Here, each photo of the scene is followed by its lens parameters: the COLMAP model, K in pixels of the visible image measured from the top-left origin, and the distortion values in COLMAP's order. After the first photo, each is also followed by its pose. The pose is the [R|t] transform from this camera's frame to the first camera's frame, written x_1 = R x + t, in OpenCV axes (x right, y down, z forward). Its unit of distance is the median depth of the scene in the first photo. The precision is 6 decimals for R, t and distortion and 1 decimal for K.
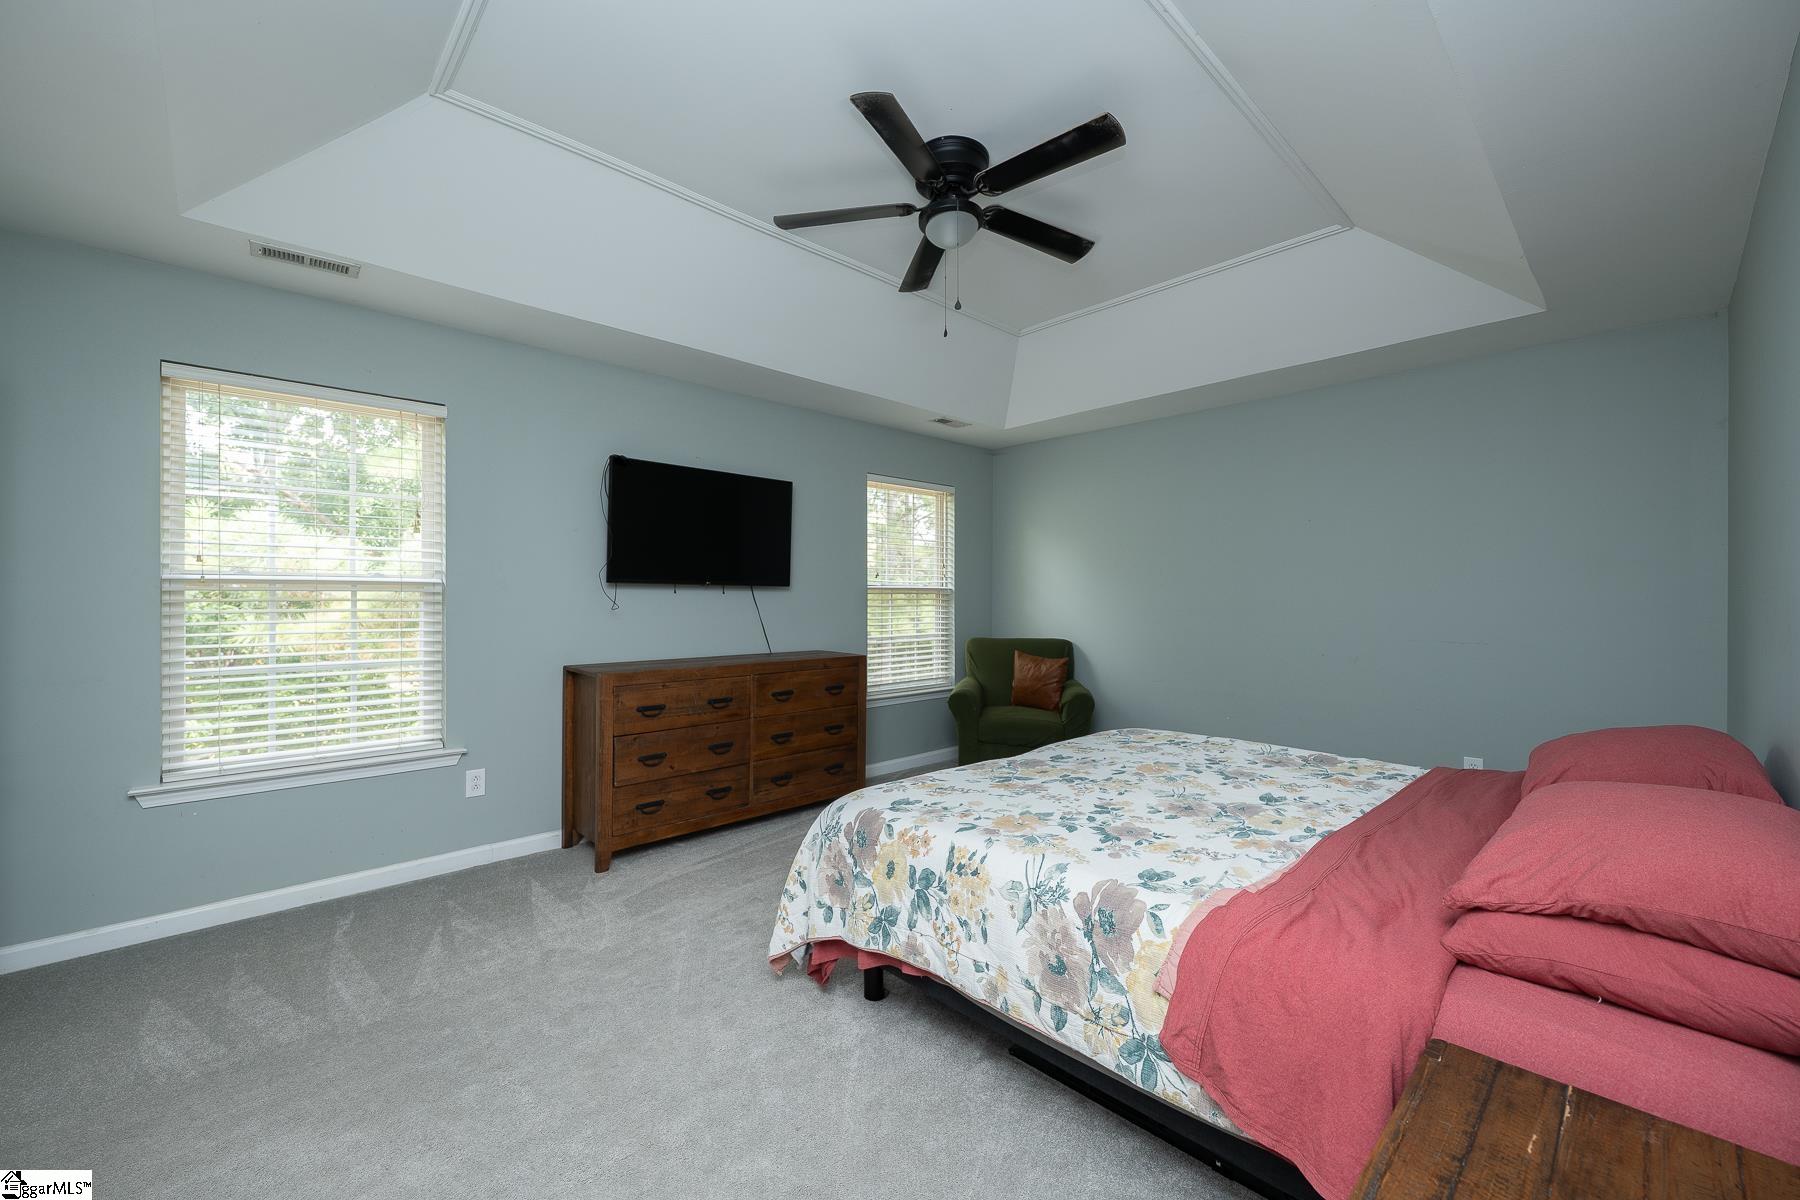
lens RADIAL K [[748.1, 0, 890.2], [0, 748.1, 598.9], [0, 0, 1]] dist [-0.001411, 0.000173]
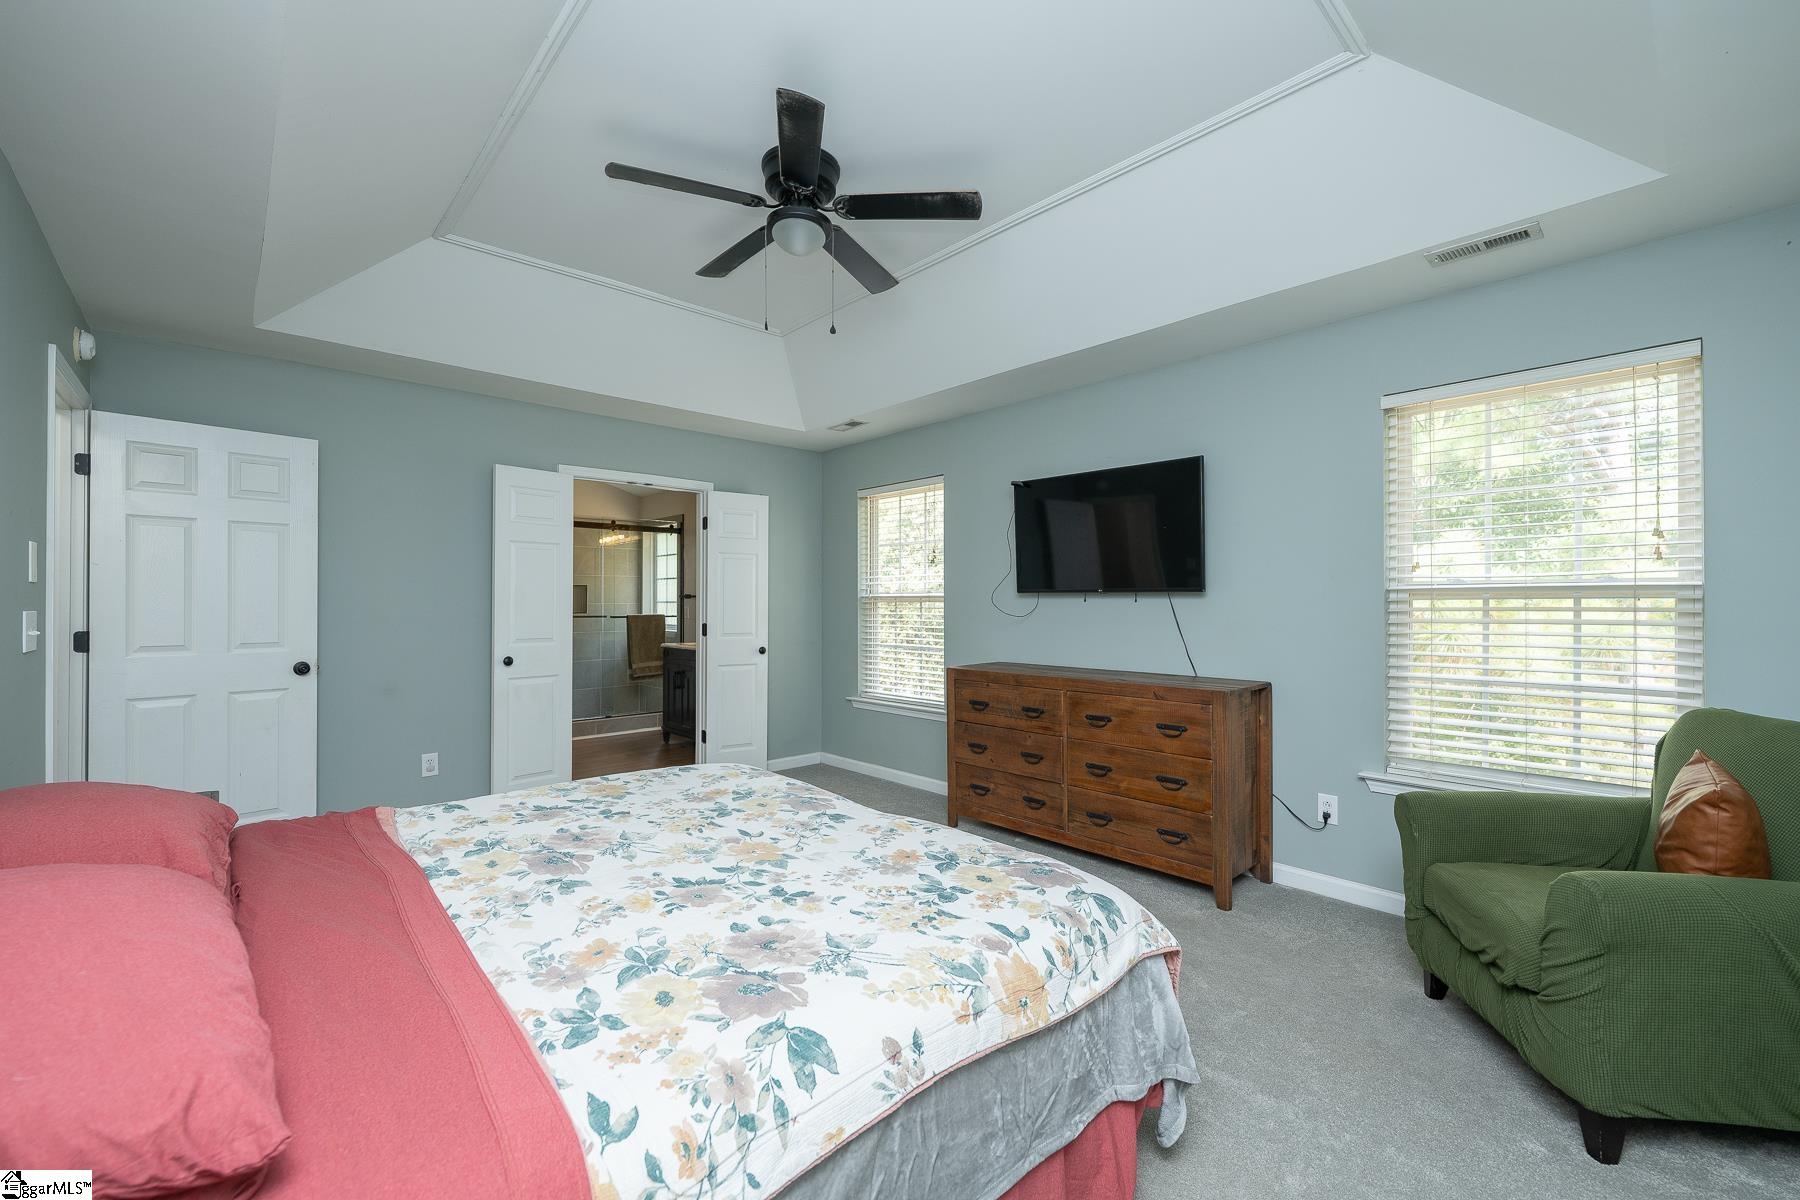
lens RADIAL K [[832.8, 0, 900.0], [0, 832.8, 600.0], [0, 0, 1]] dist [0.002087, 0.000257]
pose [[-0.089832, -0.001508, -0.995956, 1.108929], [-0.008592, 0.999963, -0.000739, -0.006067], [0.995920, 0.008491, -0.089842, 1.203539]]
